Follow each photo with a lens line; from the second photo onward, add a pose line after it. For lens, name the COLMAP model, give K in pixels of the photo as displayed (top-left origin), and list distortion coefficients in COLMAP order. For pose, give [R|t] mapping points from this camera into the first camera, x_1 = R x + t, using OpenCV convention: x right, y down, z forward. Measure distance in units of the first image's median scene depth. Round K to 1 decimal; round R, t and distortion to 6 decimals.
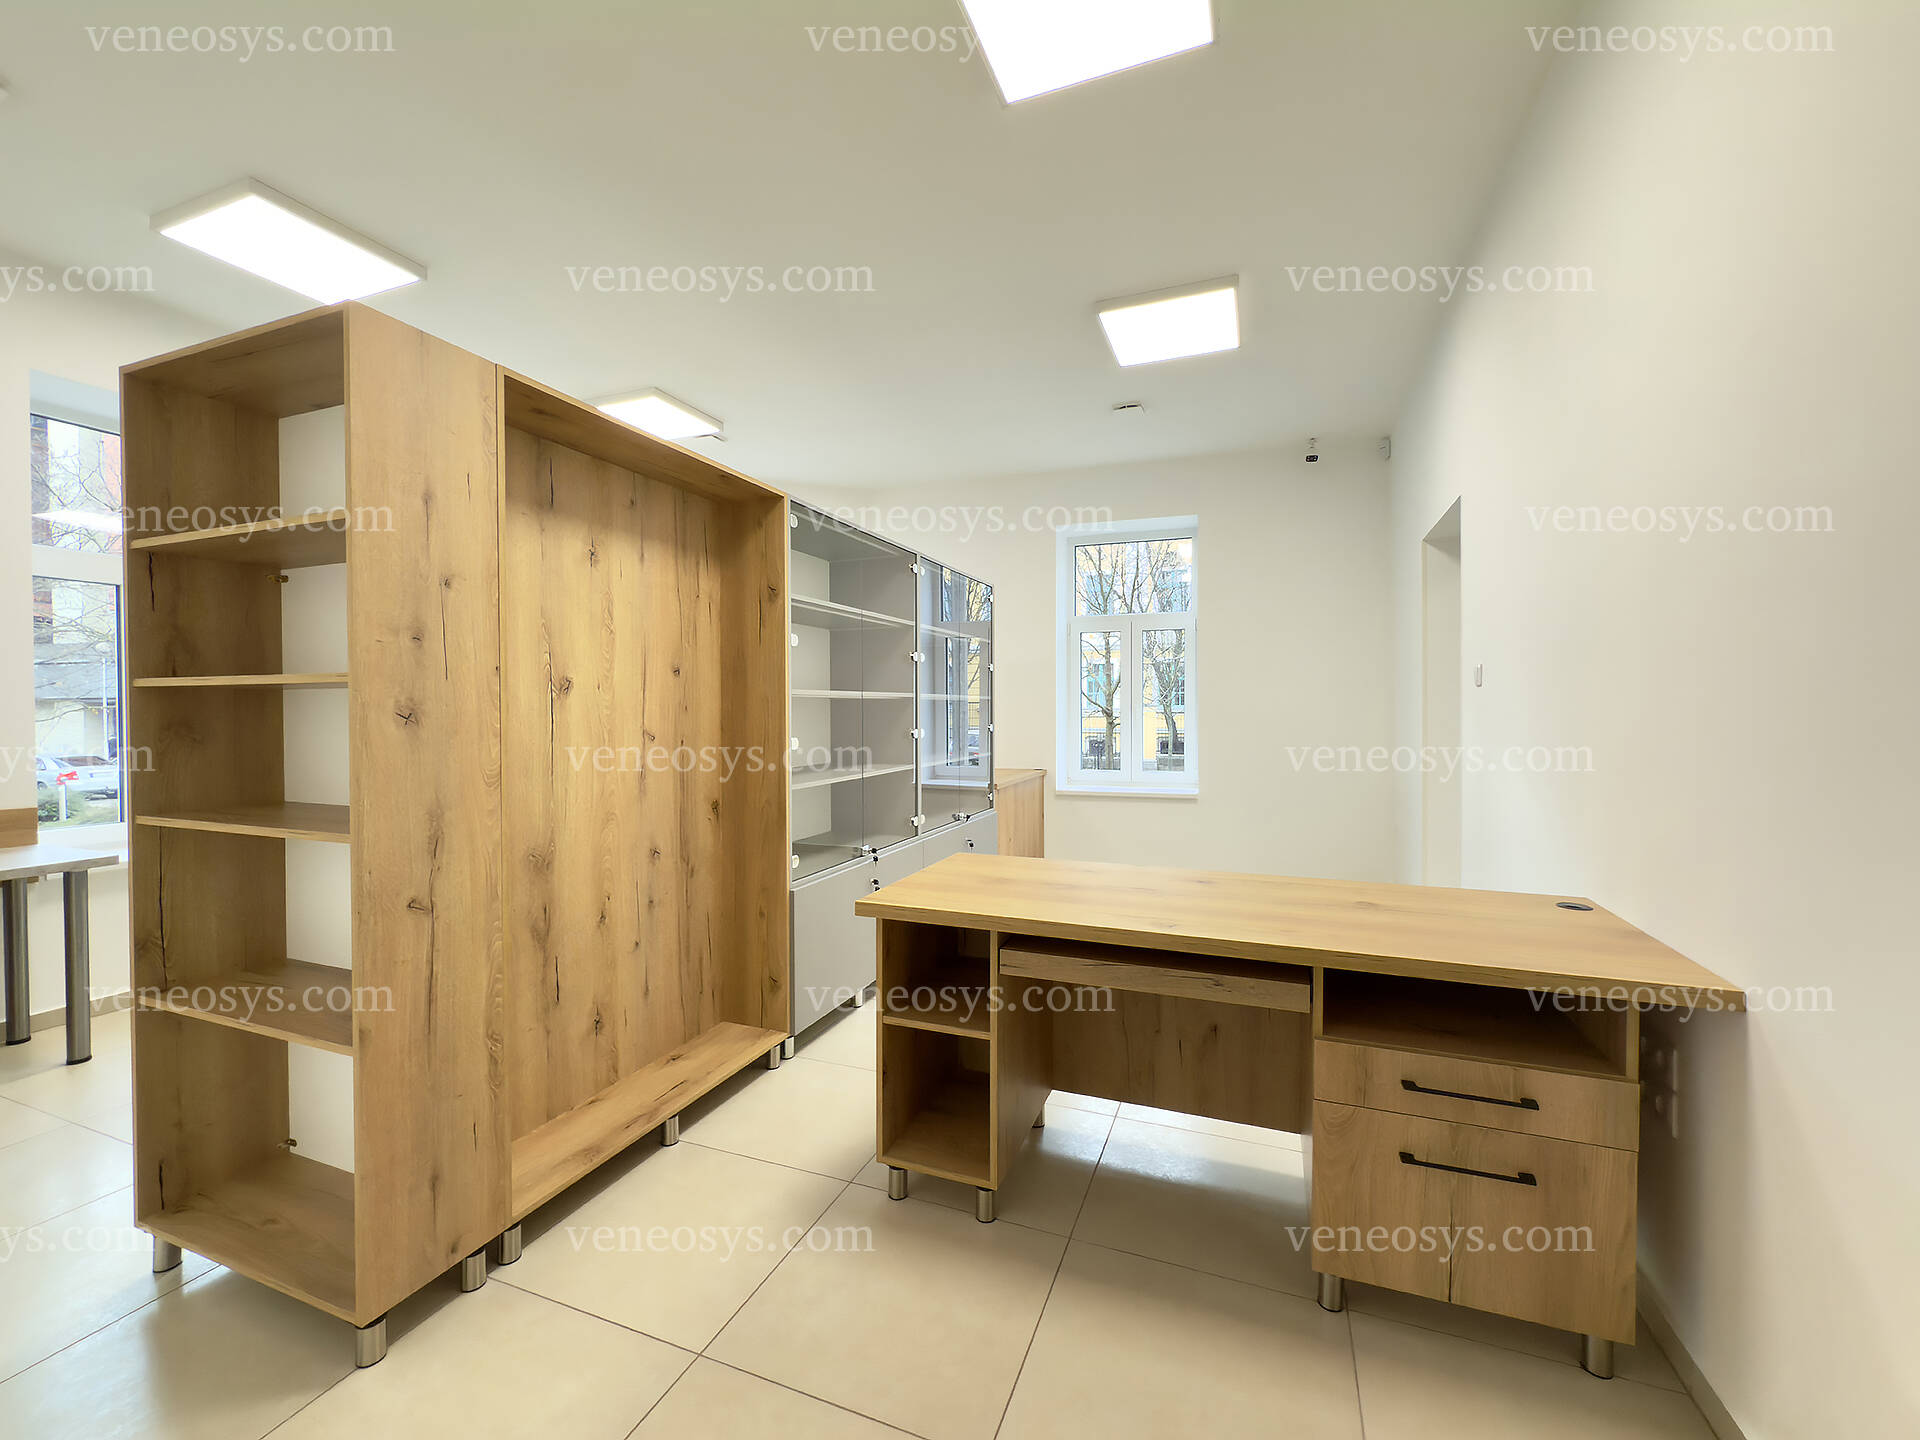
lens RADIAL K [[778.0, 0, 956.1], [0, 778.0, 719.5], [0, 0, 1]] dist [-0.002133, -0.000341]
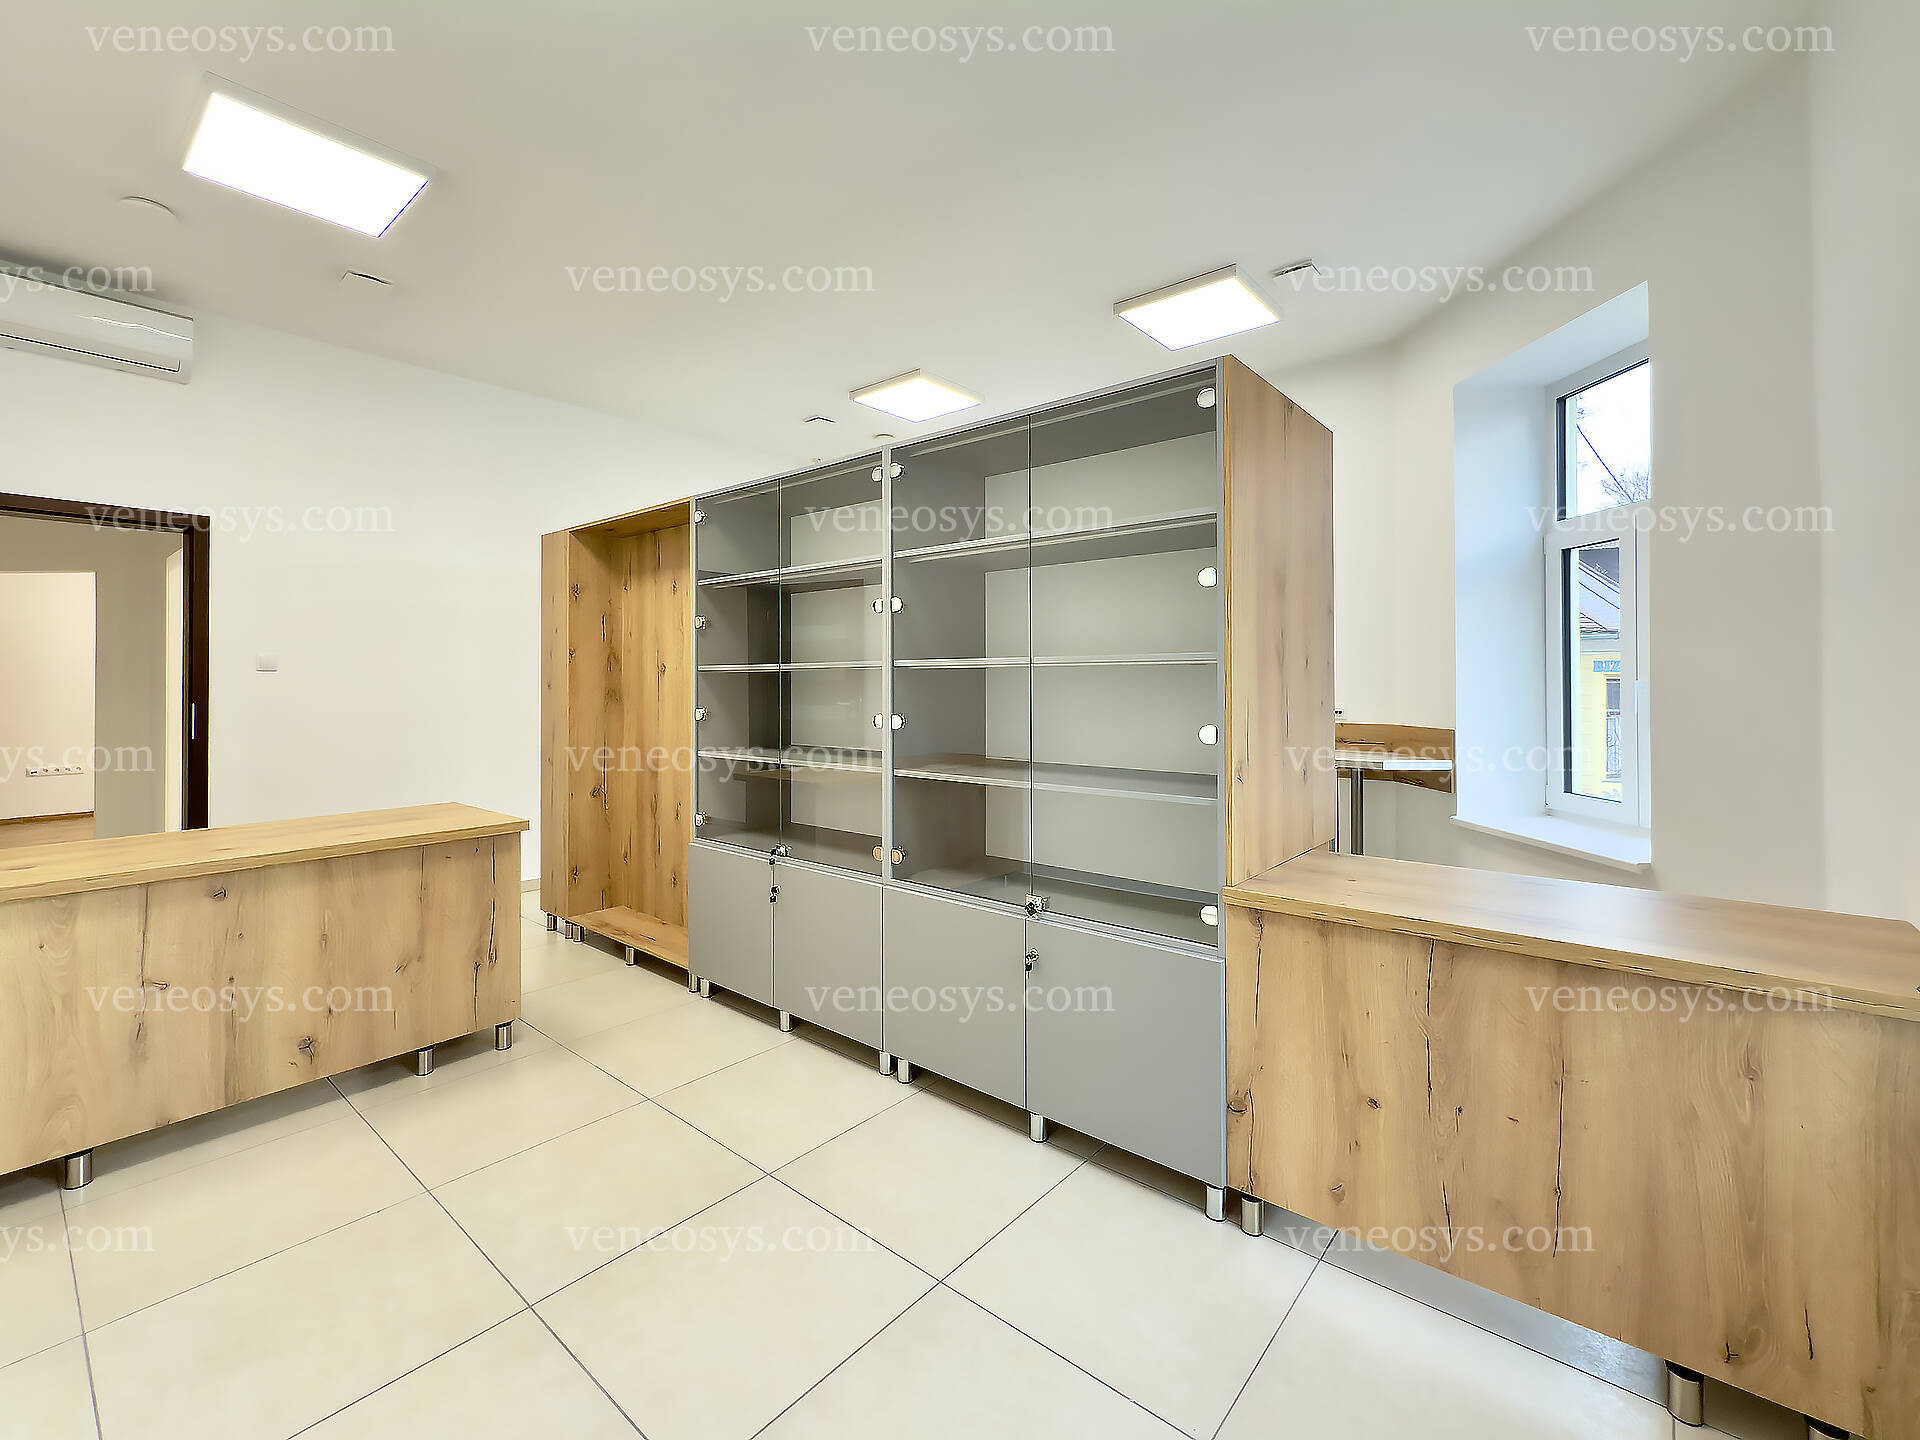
lens RADIAL K [[845.9, 0, 948.2], [0, 845.9, 673.6], [0, 0, 1]] dist [0.000155, 0.000146]
pose [[-0.327958, -0.001813, -0.944691, 0.973909], [-0.008789, 0.999961, 0.001132, -0.038448], [0.944651, 0.008674, -0.327961, 2.053122]]
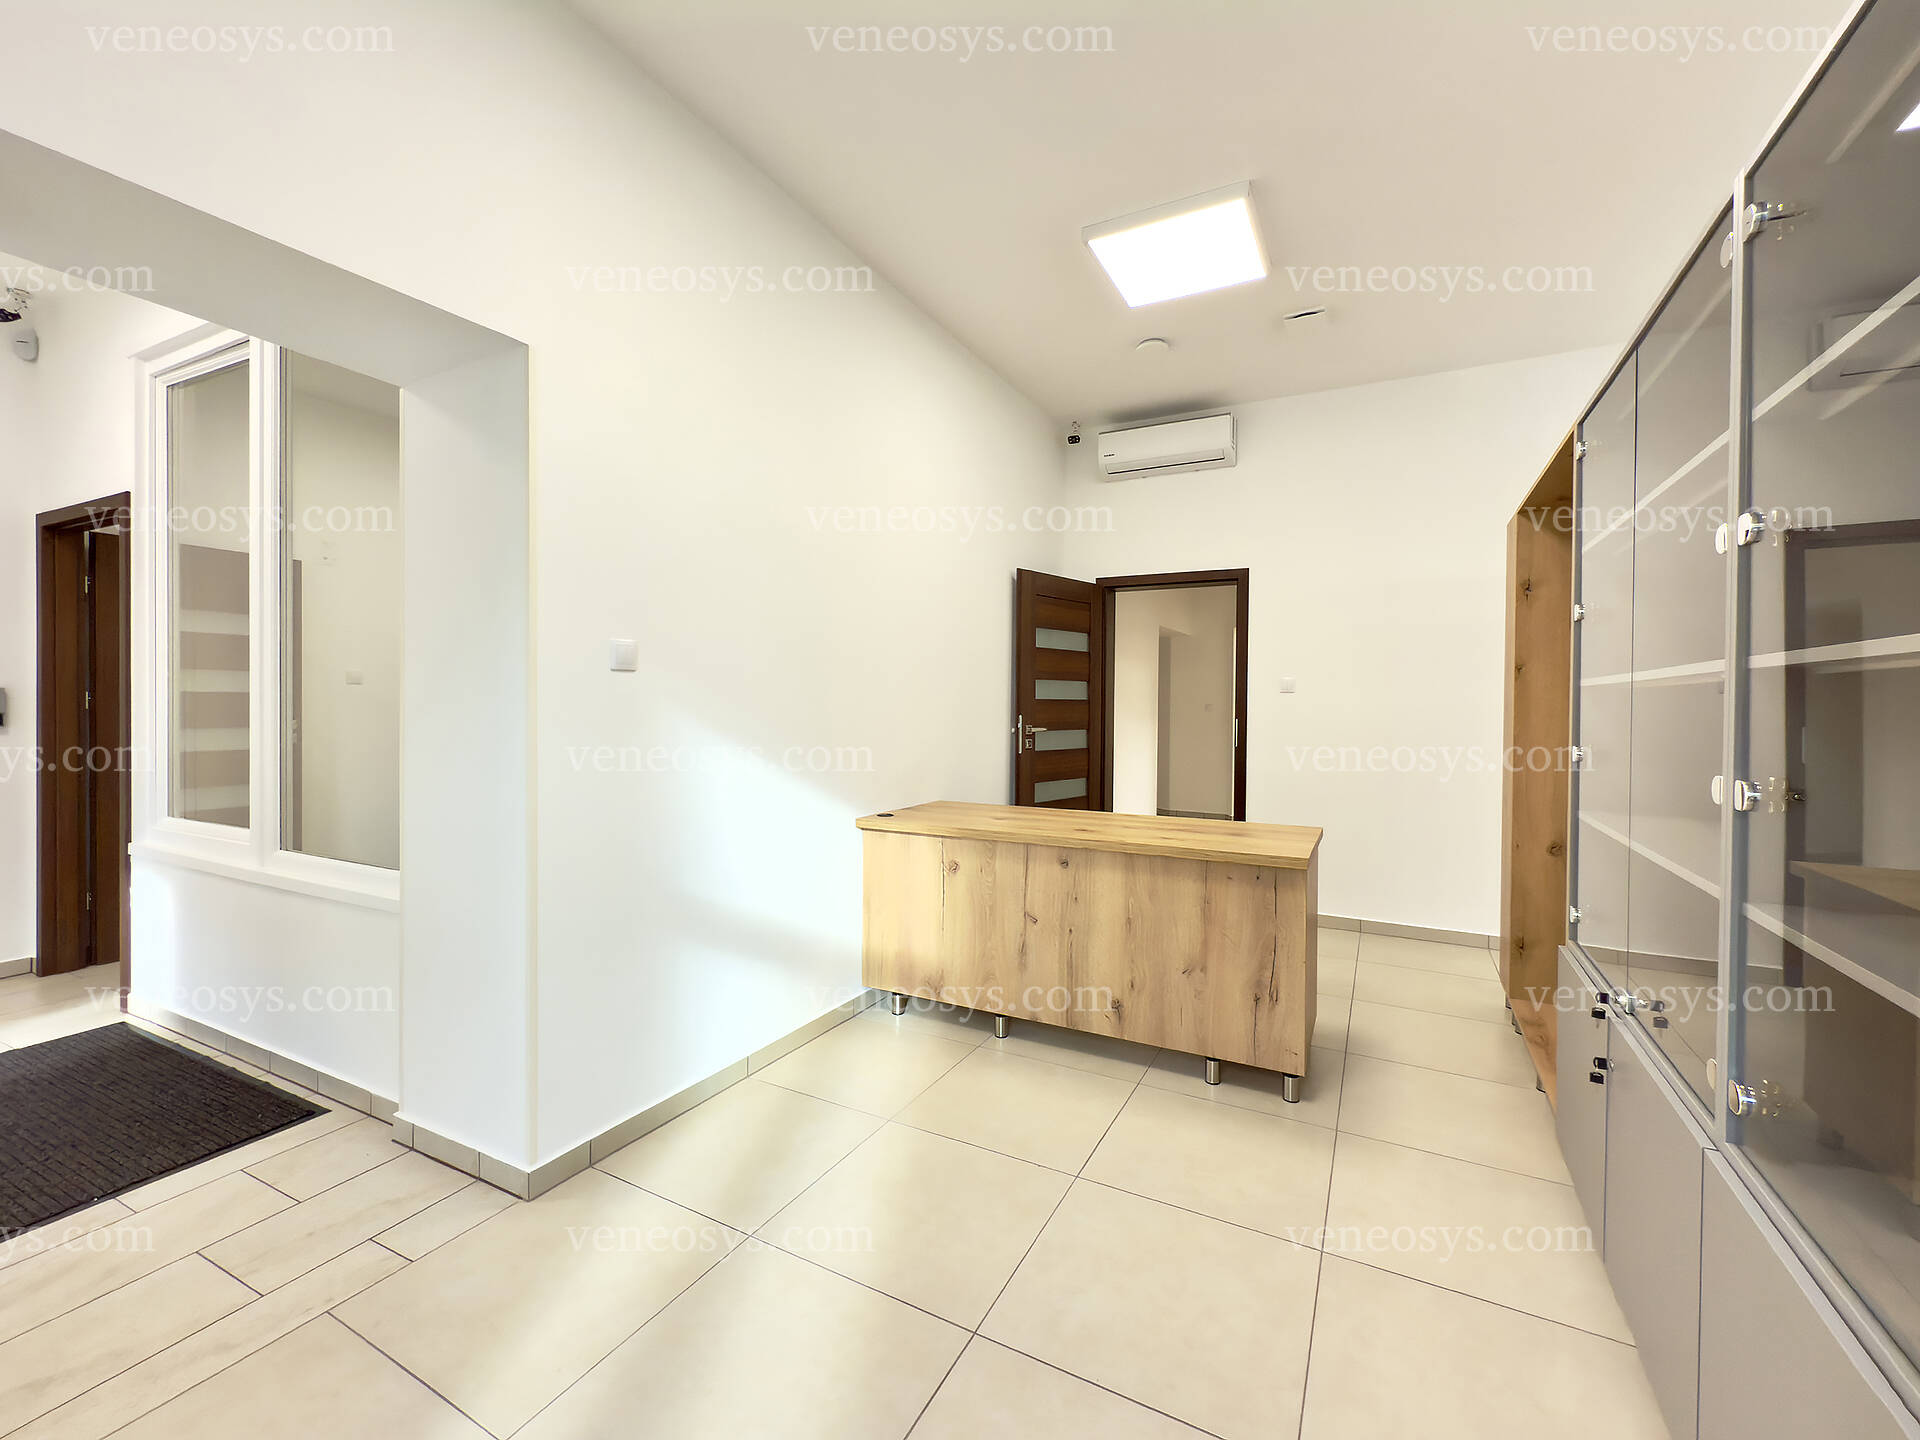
lens RADIAL K [[791.1, 0, 960.5], [0, 791.1, 706.9], [0, 0, 1]] dist [-0.001514, -0.000243]
pose [[-0.992979, -0.002848, 0.118257, 0.328305], [-0.000555, 0.999811, 0.019419, -0.032077], [-0.118290, 0.019217, -0.992793, 2.133944]]
